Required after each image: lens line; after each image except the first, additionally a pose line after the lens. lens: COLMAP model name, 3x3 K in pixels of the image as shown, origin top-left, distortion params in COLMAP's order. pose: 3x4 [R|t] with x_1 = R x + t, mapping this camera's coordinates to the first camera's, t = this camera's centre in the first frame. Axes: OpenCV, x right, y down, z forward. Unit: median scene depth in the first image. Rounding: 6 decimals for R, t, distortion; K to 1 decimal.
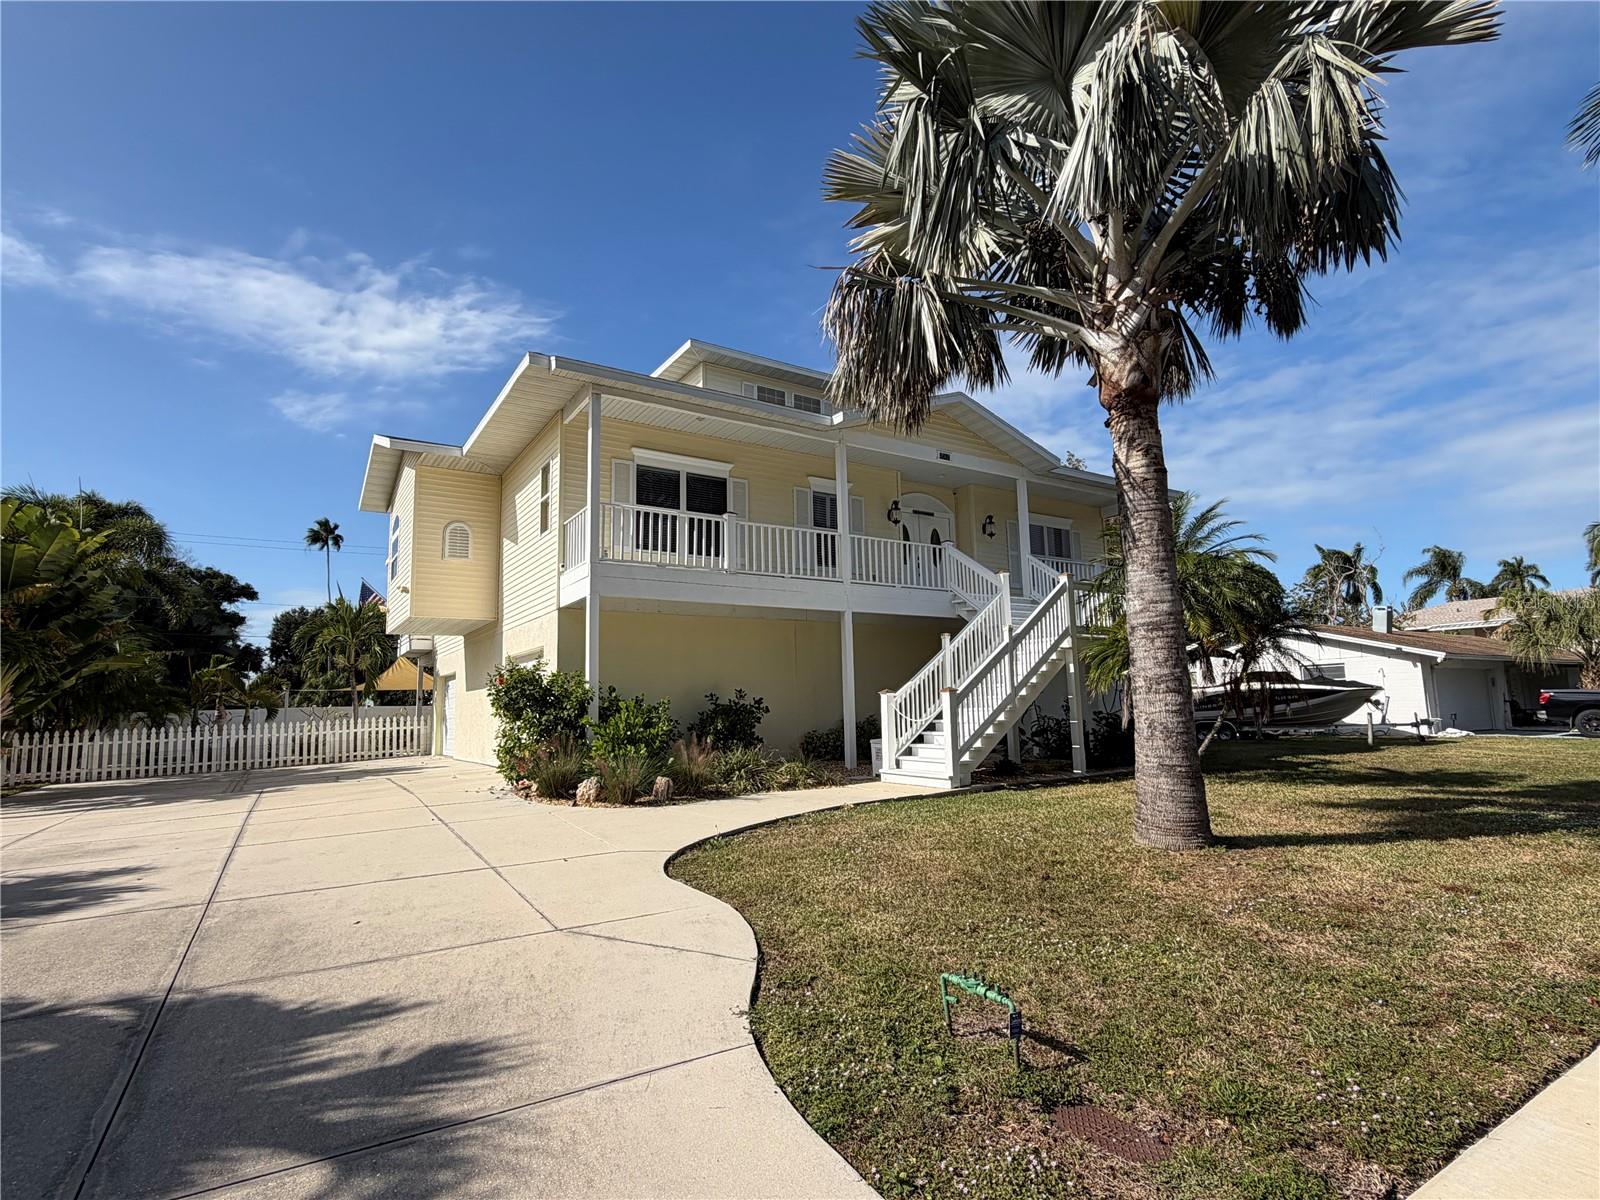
lens RADIAL K [[822.3, 0, 797.9], [0, 822.3, 601.7], [0, 0, 1]] dist [0.000790, 0.000244]
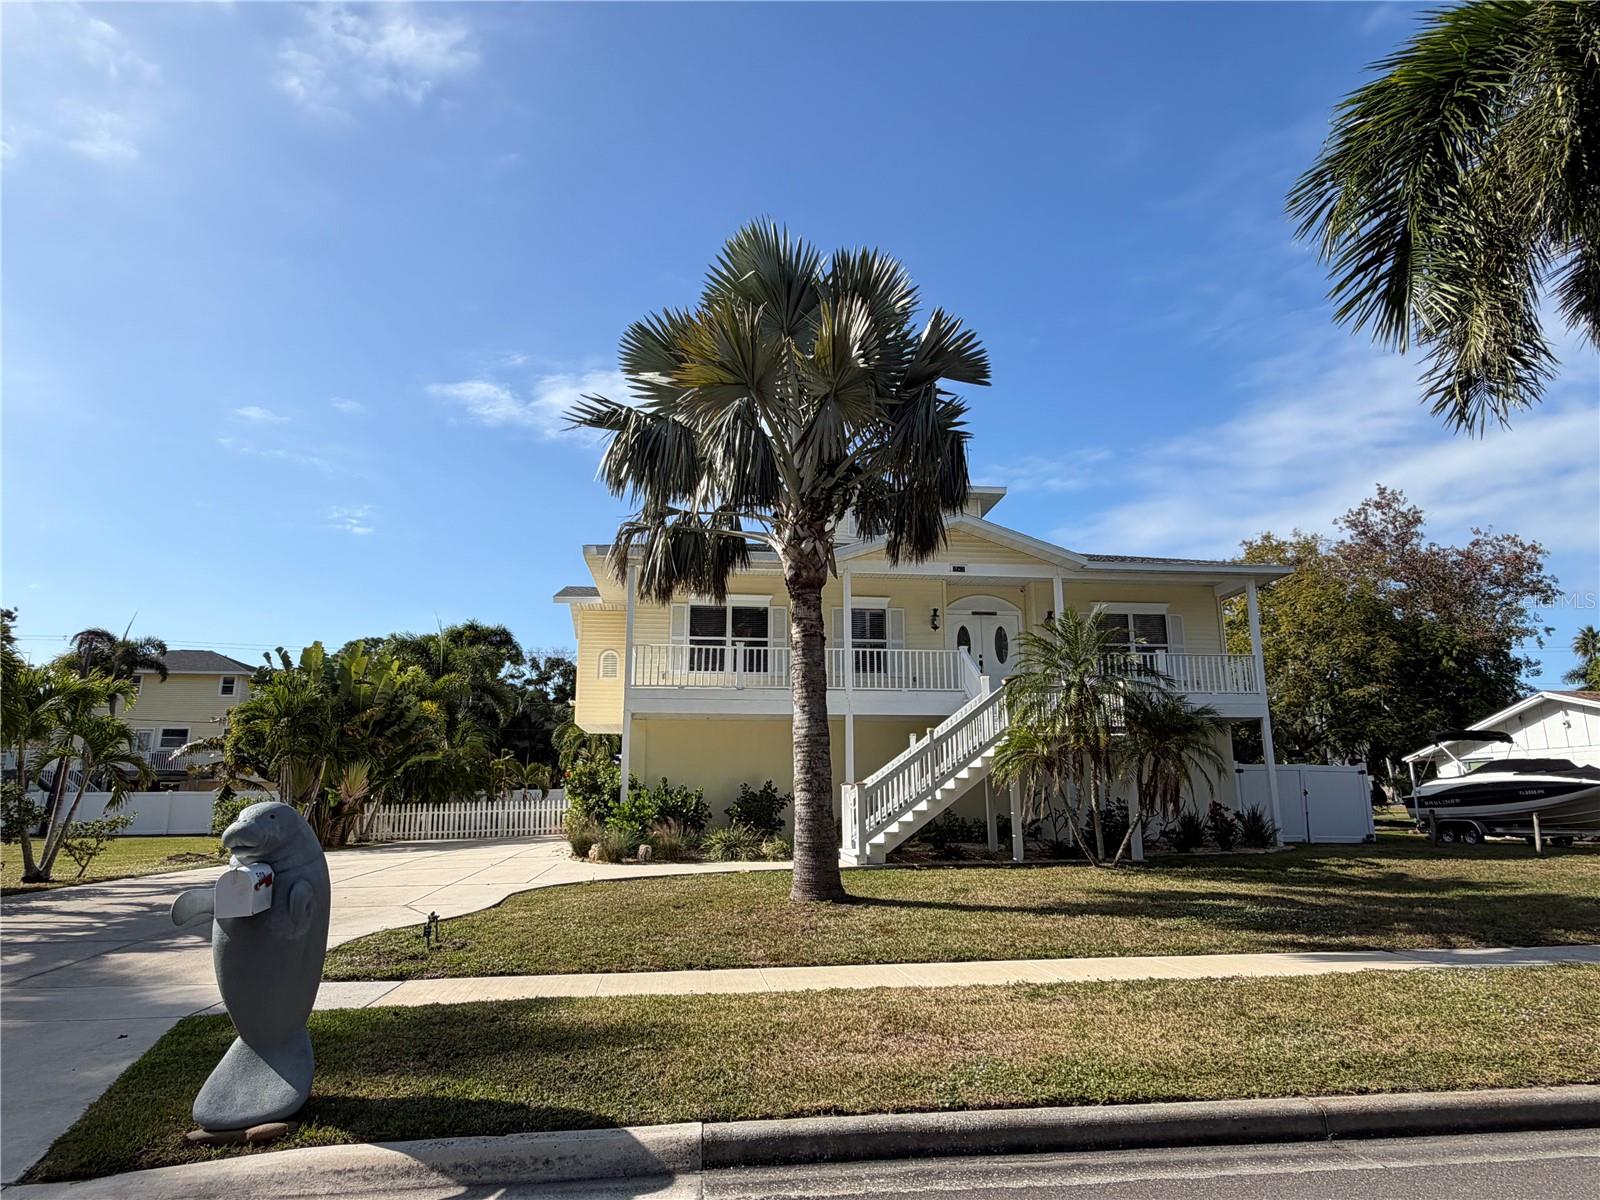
lens RADIAL K [[936.1, 0, 800.9], [0, 936.1, 606.2], [0, 0, 1]] dist [0.005799, 0.001525]
pose [[0.899606, -0.071309, -0.430840, 0.533527], [0.043345, 0.996287, -0.074391, -0.042118], [0.434545, 0.048248, 0.899357, -0.229791]]
